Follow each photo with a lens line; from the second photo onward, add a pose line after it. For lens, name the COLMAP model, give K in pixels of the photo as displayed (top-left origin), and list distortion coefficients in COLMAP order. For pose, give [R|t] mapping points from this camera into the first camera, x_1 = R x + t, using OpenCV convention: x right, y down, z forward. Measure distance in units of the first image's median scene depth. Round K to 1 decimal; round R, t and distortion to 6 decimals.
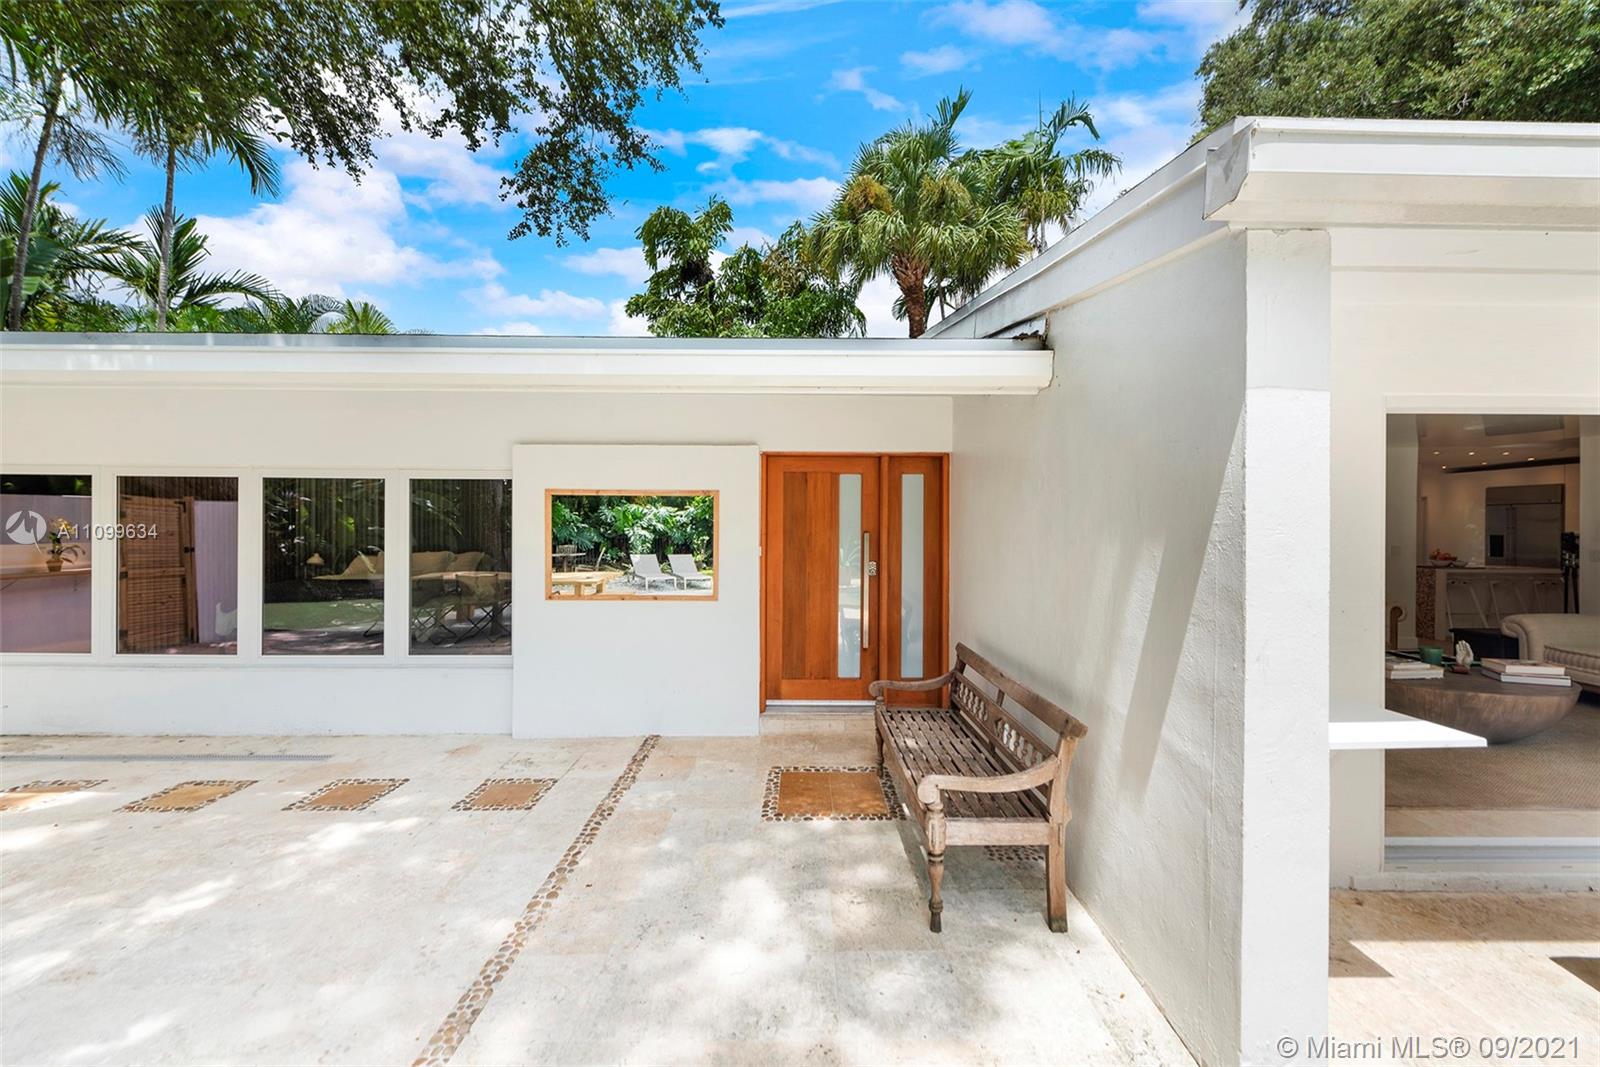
lens RADIAL K [[661.0, 0, 805.1], [0, 661.0, 532.8], [0, 0, 1]] dist [0.001666, -0.000221]
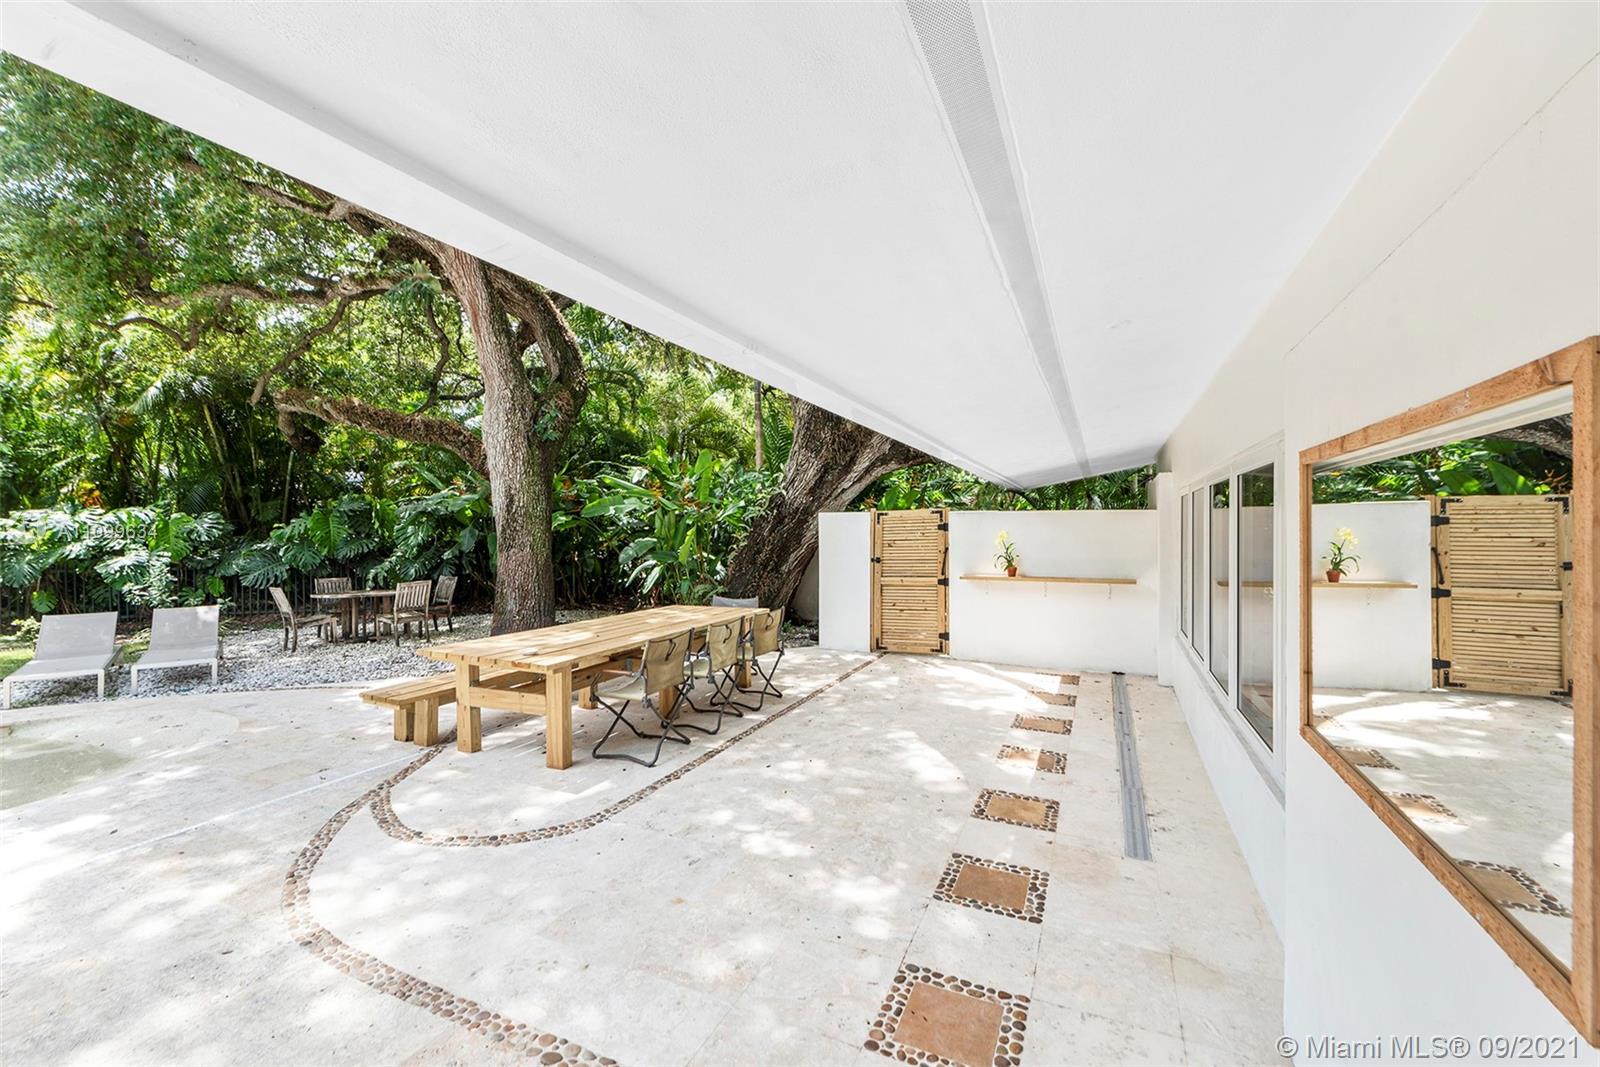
lens RADIAL K [[661.0, 0, 805.1], [0, 661.0, 532.8], [0, 0, 1]] dist [0.001666, -0.000221]
pose [[-0.425266, -0.000273, -0.905068, 0.110483], [-0.007715, 0.999965, 0.003323, -0.020458], [0.905035, 0.008396, -0.425253, 1.131755]]
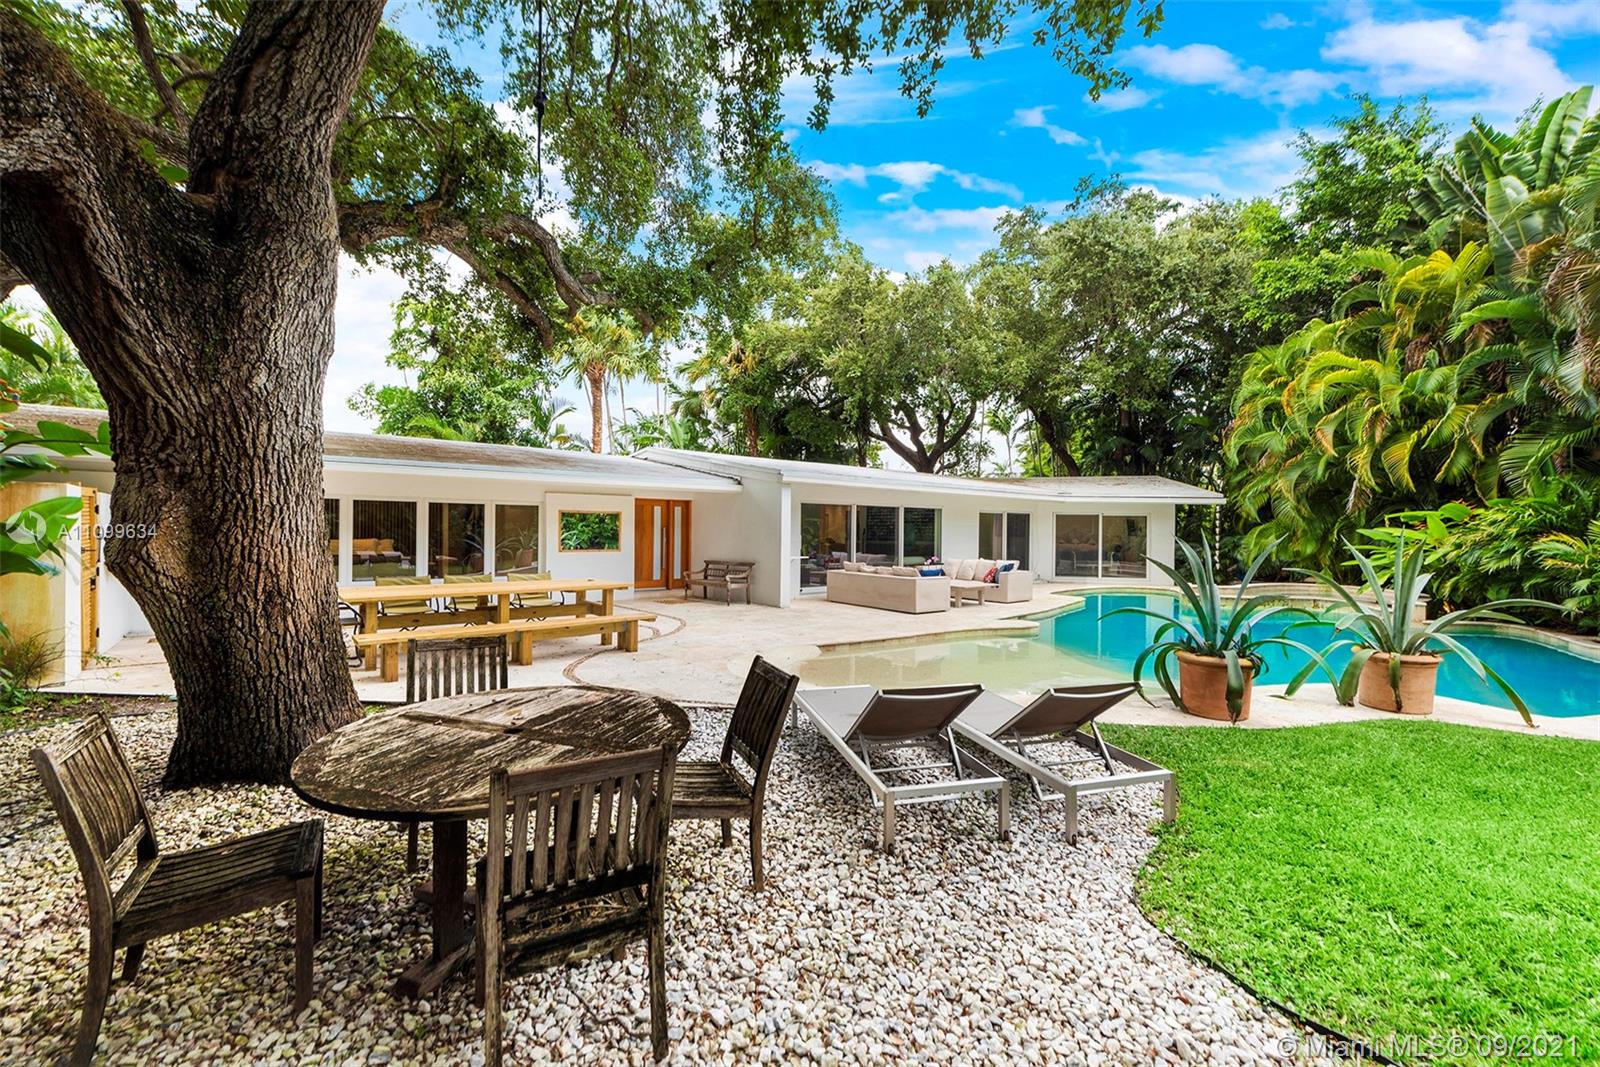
lens RADIAL K [[661.0, 0, 805.1], [0, 661.0, 532.8], [0, 0, 1]] dist [0.001666, -0.000221]
pose [[0.785997, 0.003176, 0.618222, -1.596672], [-0.000363, 0.999989, -0.004677, 0.046620], [-0.618230, 0.003452, 0.785989, -2.139515]]
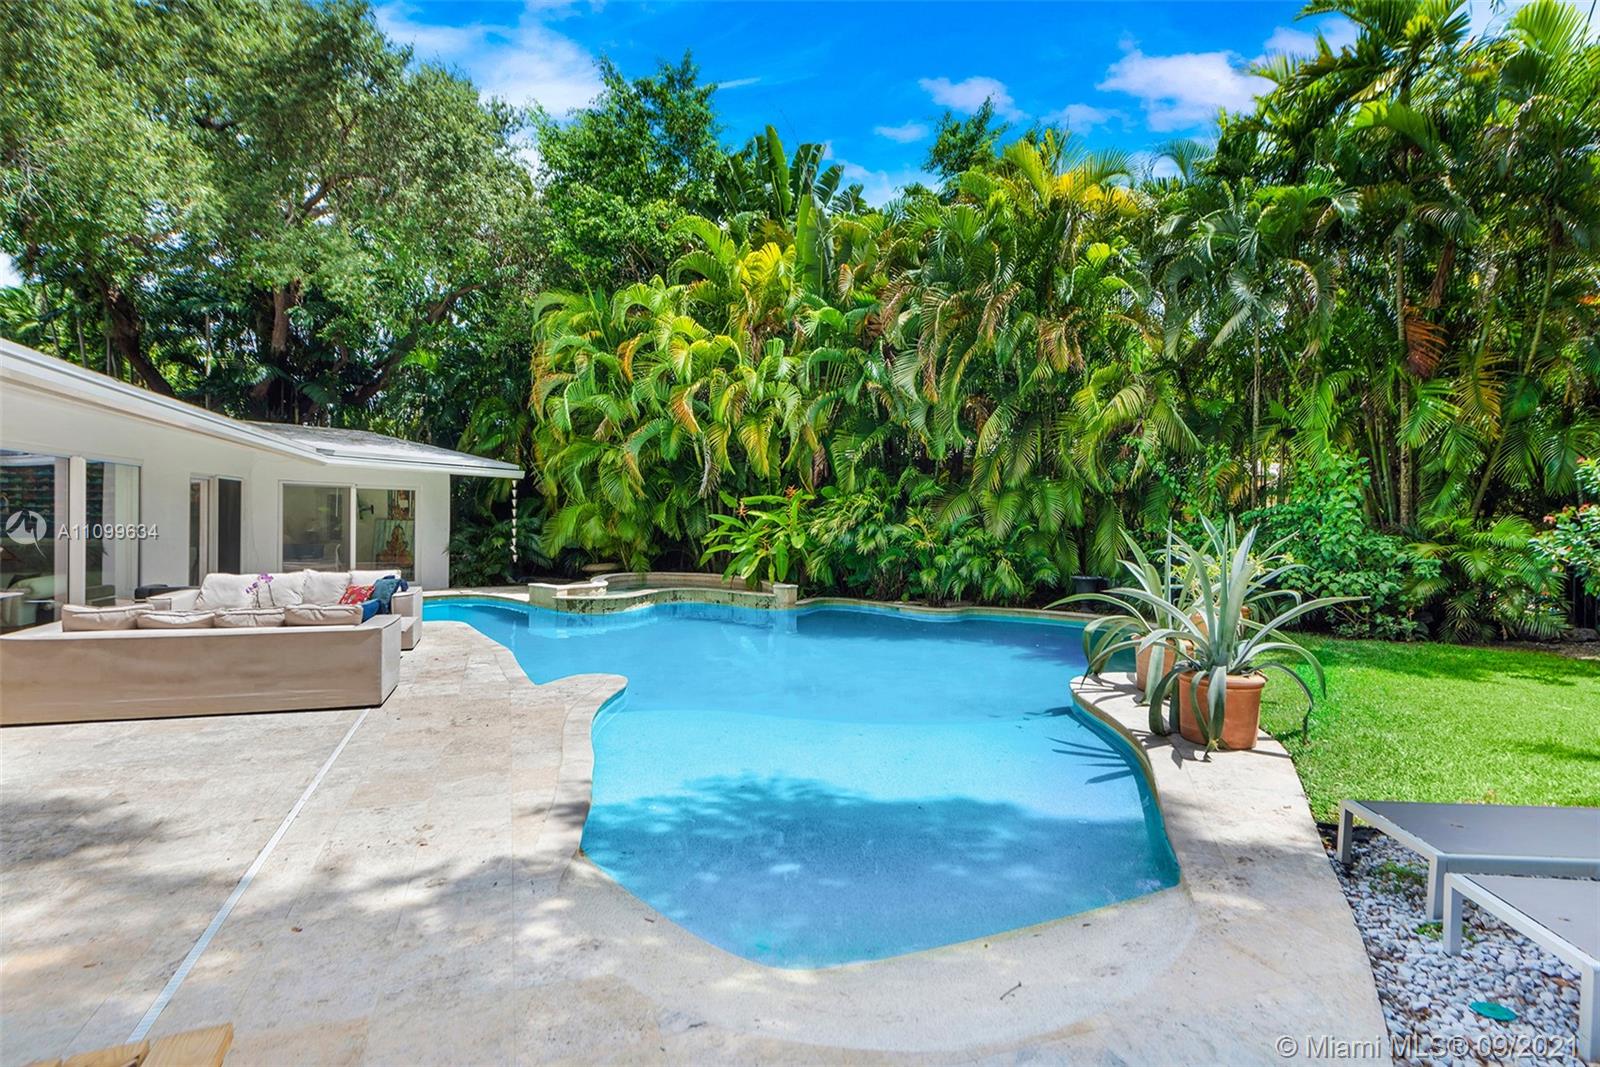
lens RADIAL K [[838.7, 0, 809.2], [0, 838.7, 520.7], [0, 0, 1]] dist [-0.000994, -0.001392]
pose [[-0.304993, -0.010456, 0.952297, -1.216884], [0.003244, 0.999923, 0.012018, 0.001364], [-0.952349, 0.006755, -0.304935, -0.369659]]
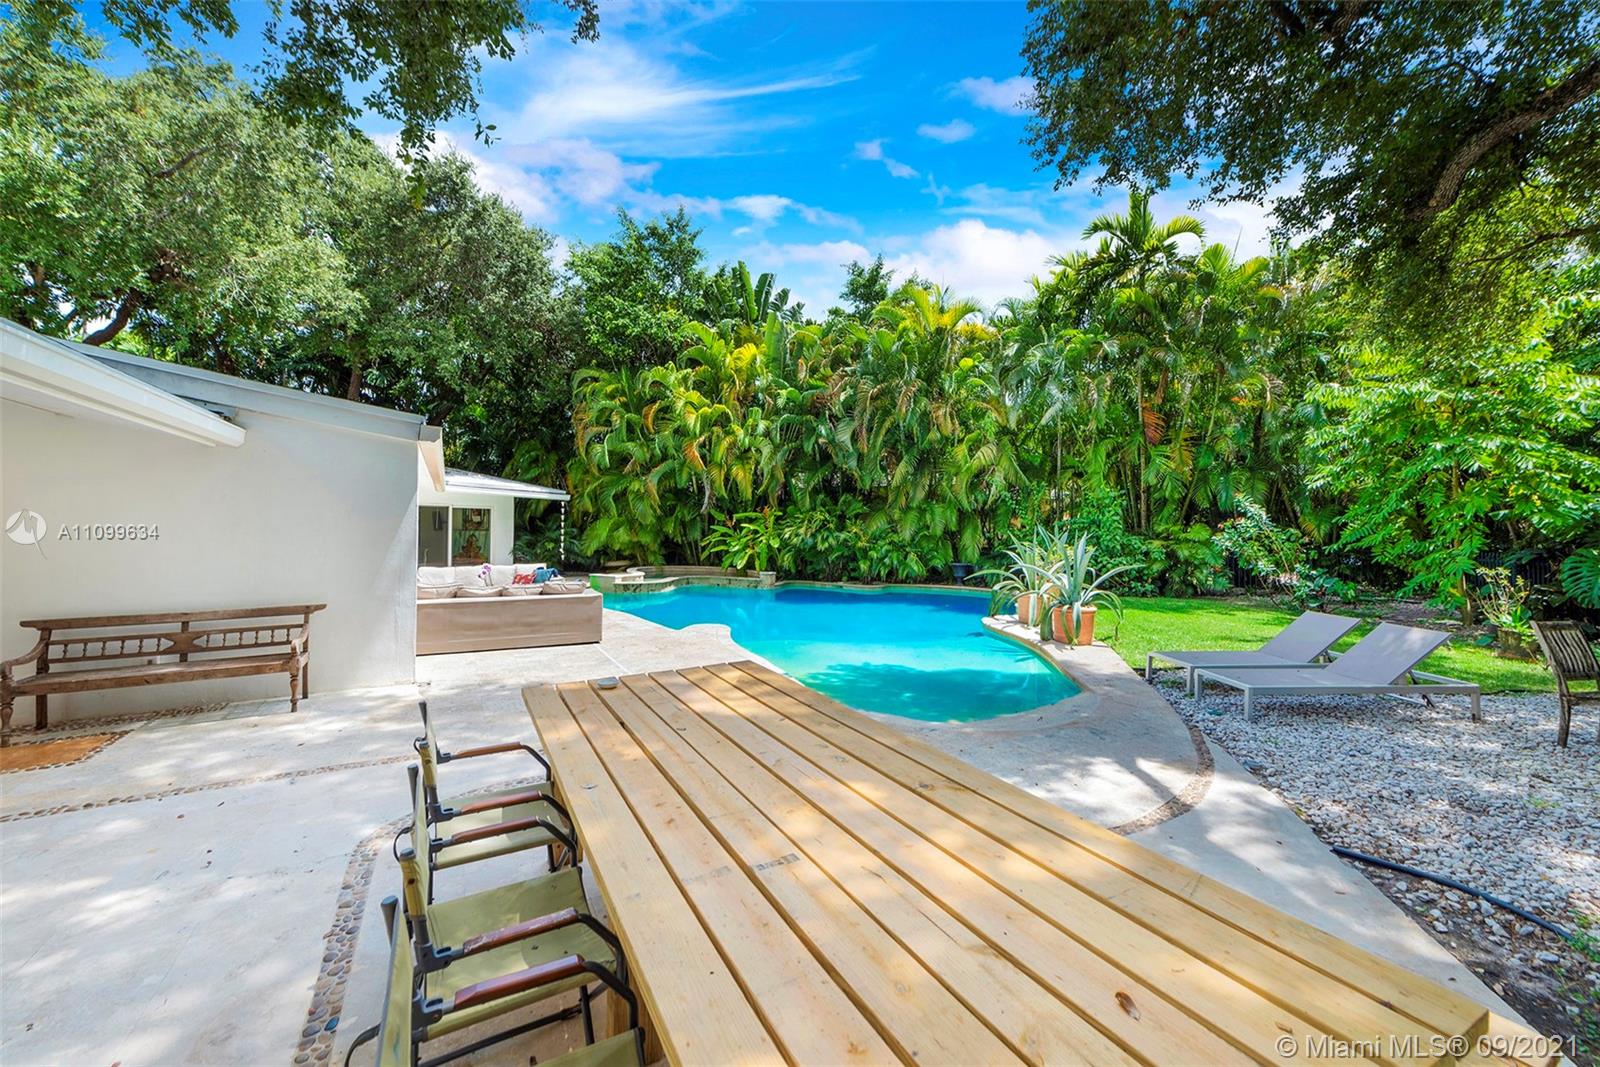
lens RADIAL K [[643.7, 0, 804.4], [0, 643.7, 513.5], [0, 0, 1]] dist [0.004521, -0.000434]
pose [[-0.452841, 0.014186, 0.891478, -1.594001], [0.007156, 0.999899, -0.012276, -0.005959], [-0.891563, 0.000821, -0.452897, 0.340335]]
